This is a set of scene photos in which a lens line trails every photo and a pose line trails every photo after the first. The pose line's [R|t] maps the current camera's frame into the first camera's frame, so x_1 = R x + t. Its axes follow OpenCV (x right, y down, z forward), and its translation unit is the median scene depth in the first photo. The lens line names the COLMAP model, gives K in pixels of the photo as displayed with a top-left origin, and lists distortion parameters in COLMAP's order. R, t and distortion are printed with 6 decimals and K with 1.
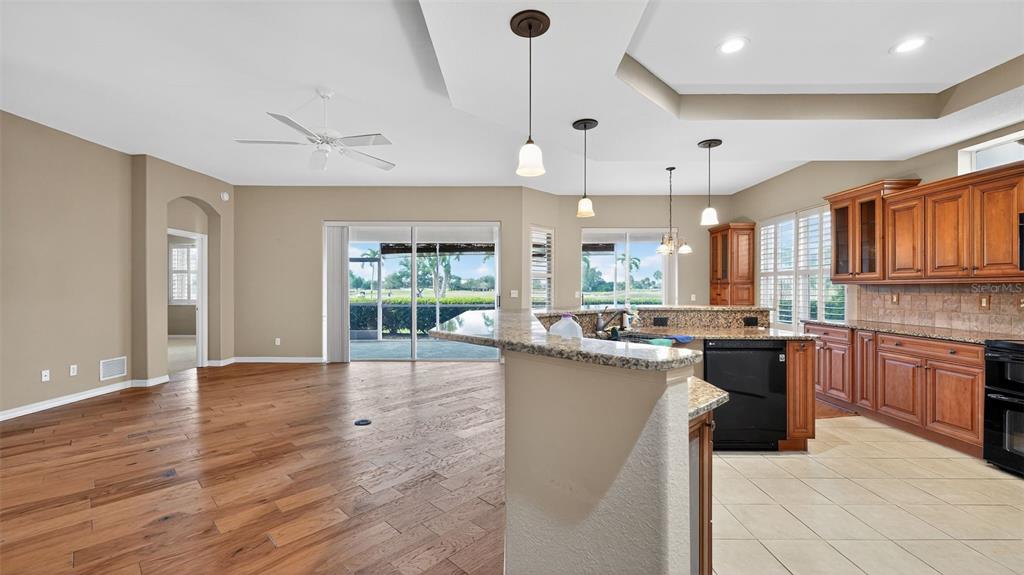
lens RADIAL K [[412.3, 0, 512.1], [0, 412.3, 286.0], [0, 0, 1]] dist [-0.002255, 0.001471]
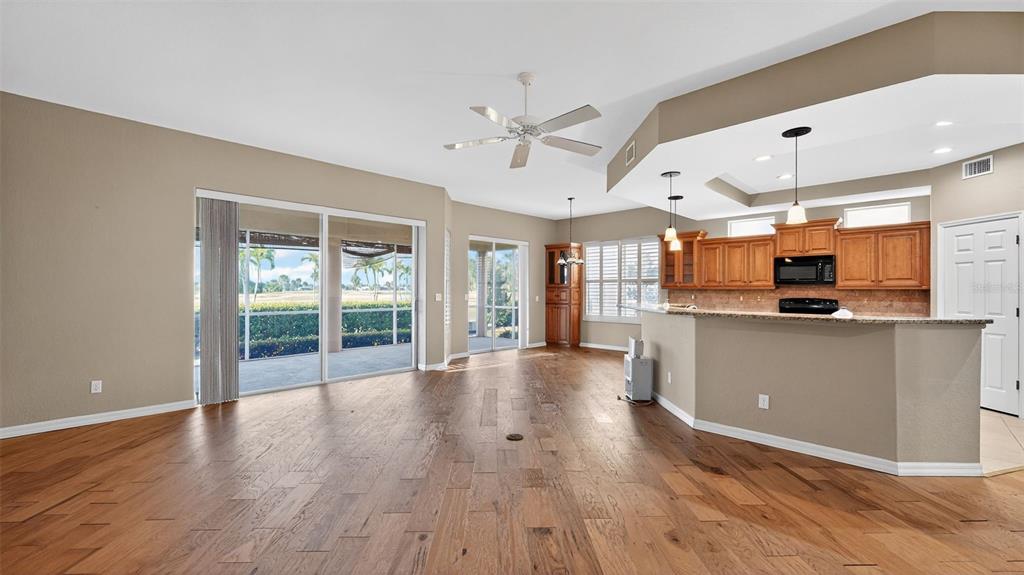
lens RADIAL K [[412.3, 0, 510.1], [0, 412.3, 294.8], [0, 0, 1]] dist [-0.002255, 0.001471]
pose [[0.697247, -0.007906, 0.716788, -1.062786], [-0.004731, 0.999867, 0.015630, -0.004791], [-0.716816, -0.014289, 0.697116, 0.375095]]
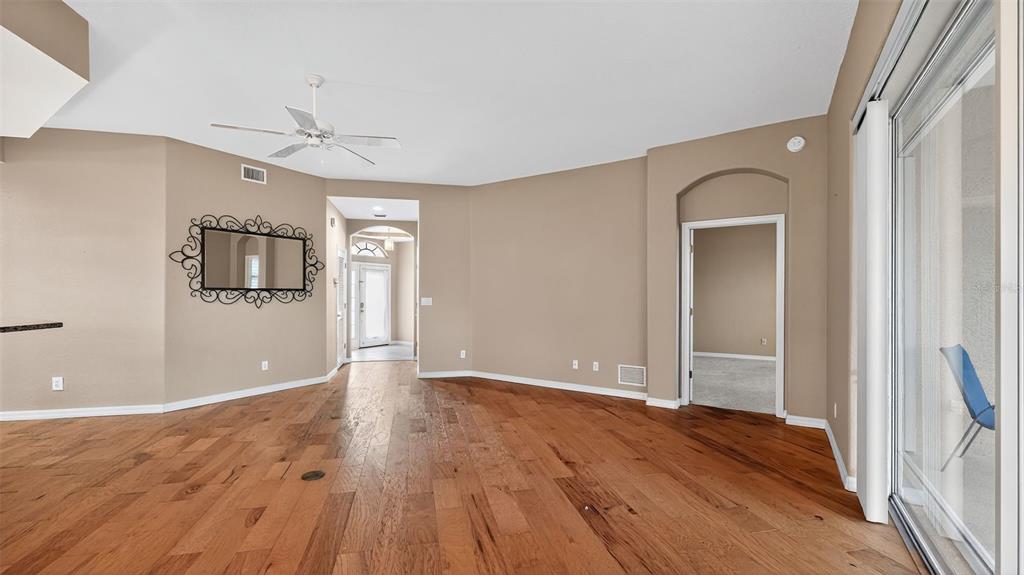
lens RADIAL K [[412.3, 0, 502.4], [0, 412.3, 295.7], [0, 0, 1]] dist [-0.002255, 0.001471]
pose [[-0.546165, -0.002604, -0.837674, 0.076534], [0.001185, 0.999992, -0.003881, 0.009789], [0.837677, -0.003112, -0.546157, 1.737754]]
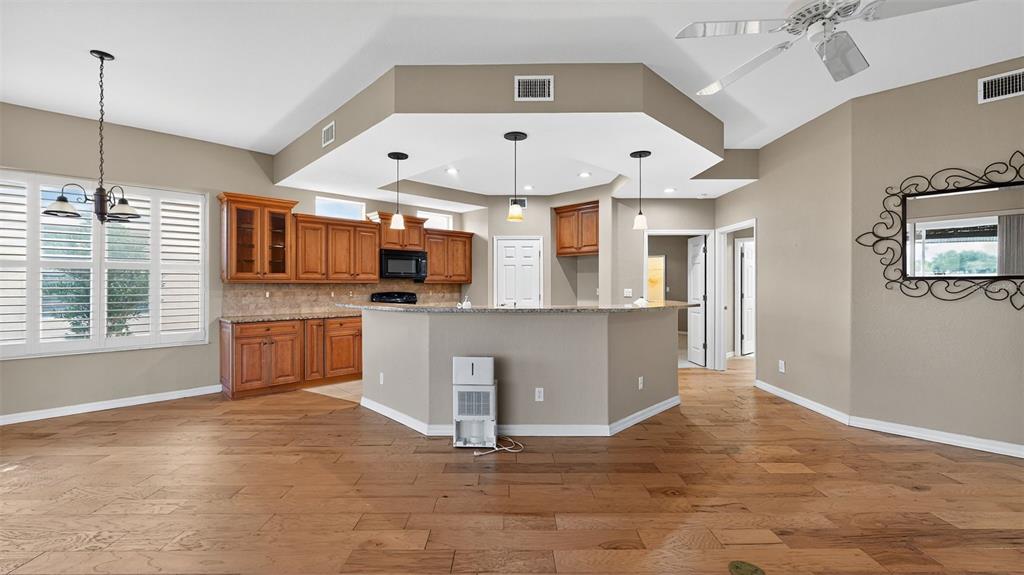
lens RADIAL K [[412.3, 0, 511.2], [0, 412.3, 286.8], [0, 0, 1]] dist [-0.002255, 0.001471]
pose [[-0.702650, -0.005020, 0.711518, -0.517019], [-0.003498, 0.999987, 0.003601, 0.000714], [-0.711528, 0.000042, -0.702658, 1.568226]]
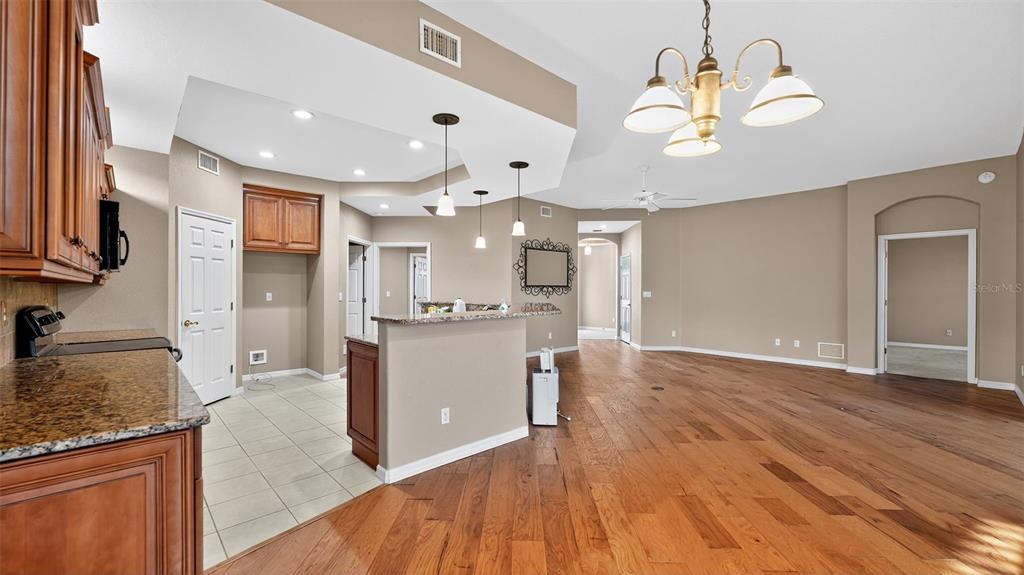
lens RADIAL K [[412.3, 0, 504.4], [0, 412.3, 288.9], [0, 0, 1]] dist [-0.002255, 0.001471]
pose [[-0.739238, -0.003794, -0.673434, 0.974343], [-0.000126, 0.999985, -0.005495, 0.008787], [0.673445, -0.003977, -0.739227, 1.721668]]
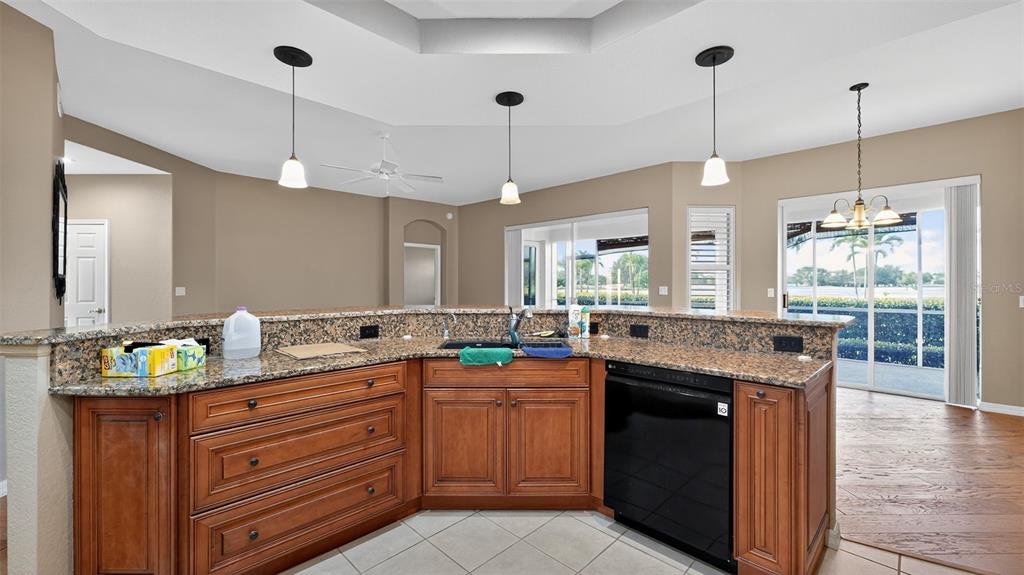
lens RADIAL K [[412.3, 0, 512.2], [0, 412.3, 280.5], [0, 0, 1]] dist [-0.002255, 0.001471]
pose [[0.709829, -0.006157, -0.704347, 0.710316], [0.004755, 0.999981, -0.003949, 0.000348], [0.704358, -0.000546, 0.709845, 0.337484]]
